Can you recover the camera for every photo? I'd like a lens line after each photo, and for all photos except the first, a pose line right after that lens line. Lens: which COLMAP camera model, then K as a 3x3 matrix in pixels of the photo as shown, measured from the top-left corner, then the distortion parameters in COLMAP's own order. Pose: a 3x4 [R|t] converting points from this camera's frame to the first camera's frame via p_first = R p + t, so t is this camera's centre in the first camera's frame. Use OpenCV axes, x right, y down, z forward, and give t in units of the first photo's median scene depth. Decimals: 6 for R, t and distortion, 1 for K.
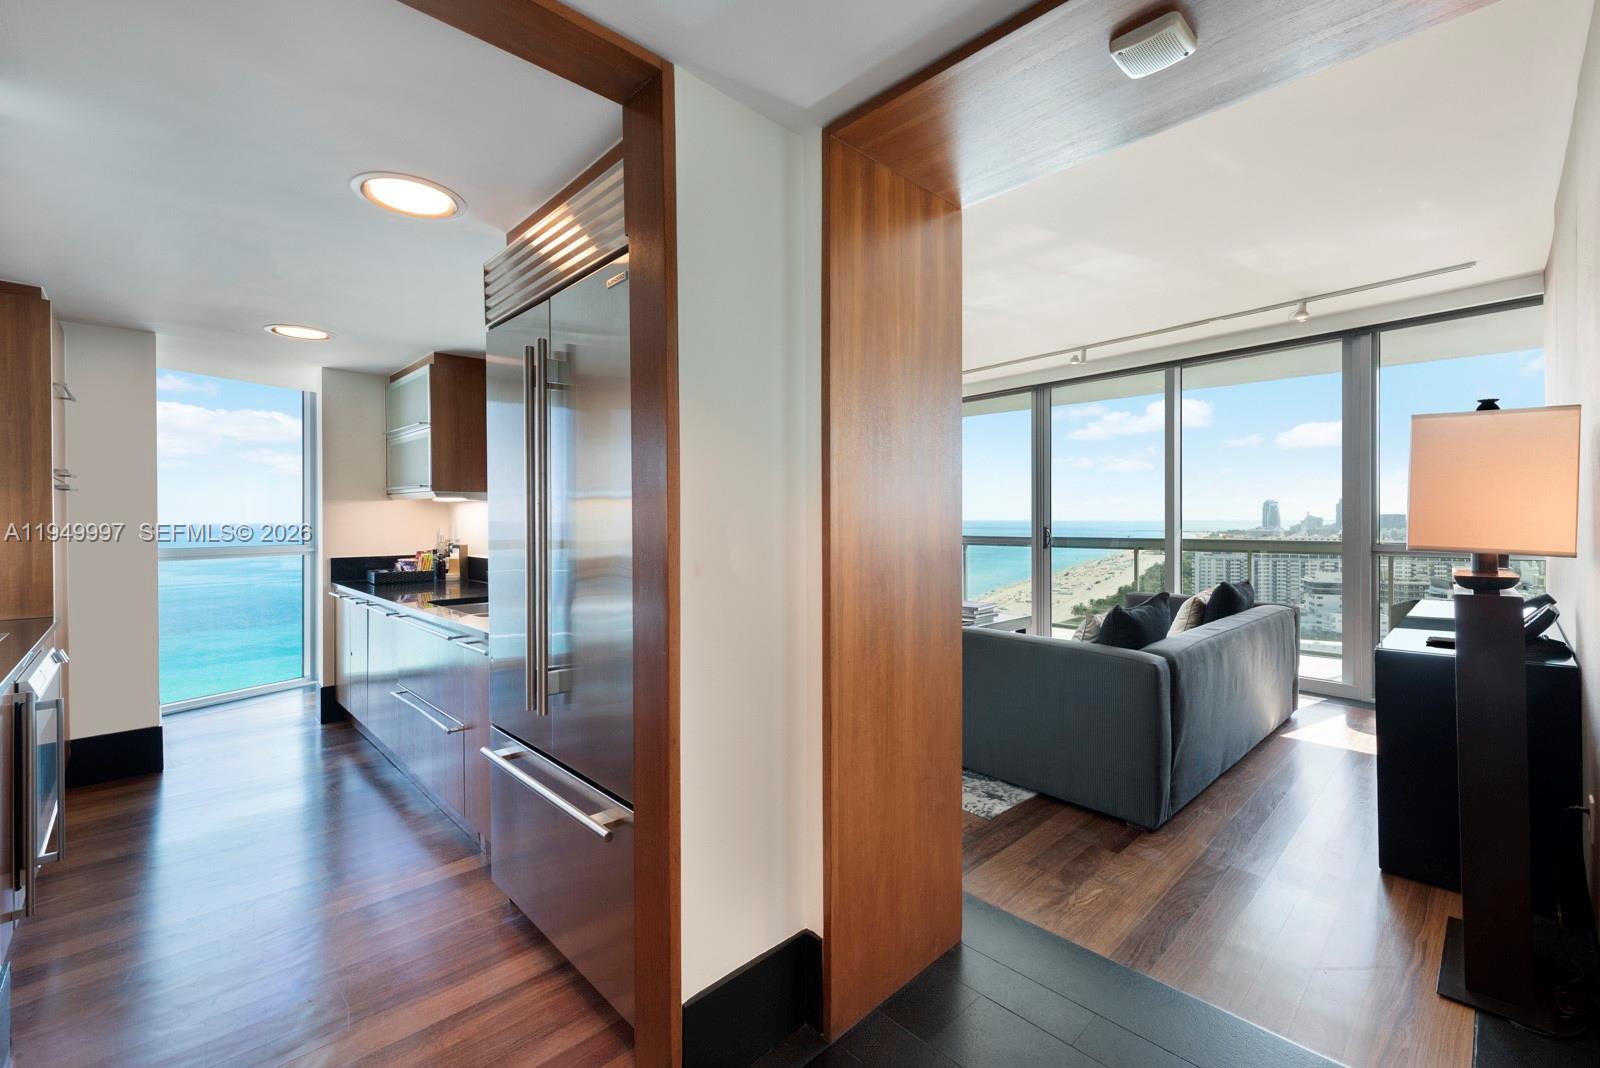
lens RADIAL K [[648.1, 0, 812.7], [0, 648.1, 516.5], [0, 0, 1]] dist [0.032403, 0.000092]
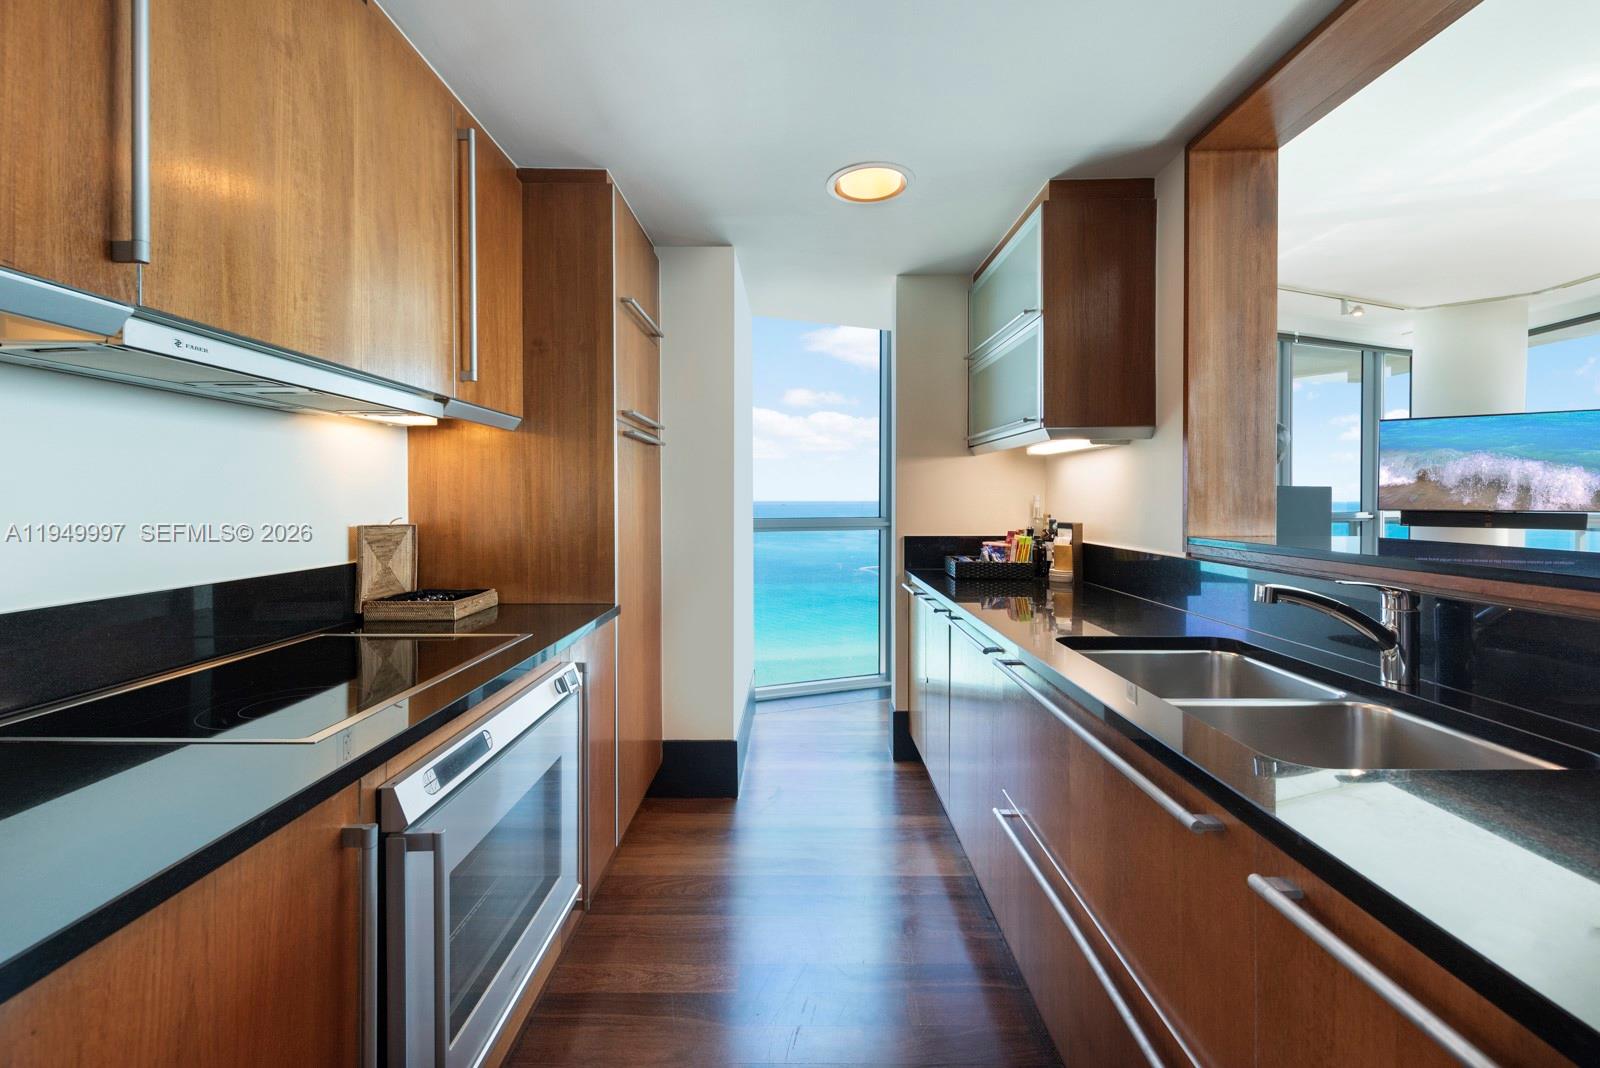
lens RADIAL K [[648.1, 0, 812.7], [0, 648.1, 516.5], [0, 0, 1]] dist [0.032403, 0.000092]
pose [[0.717407, 0.018693, -0.696403, -0.301343], [0.002814, 0.999554, 0.029730, 0.019164], [0.696649, -0.023288, 0.717034, 0.412902]]
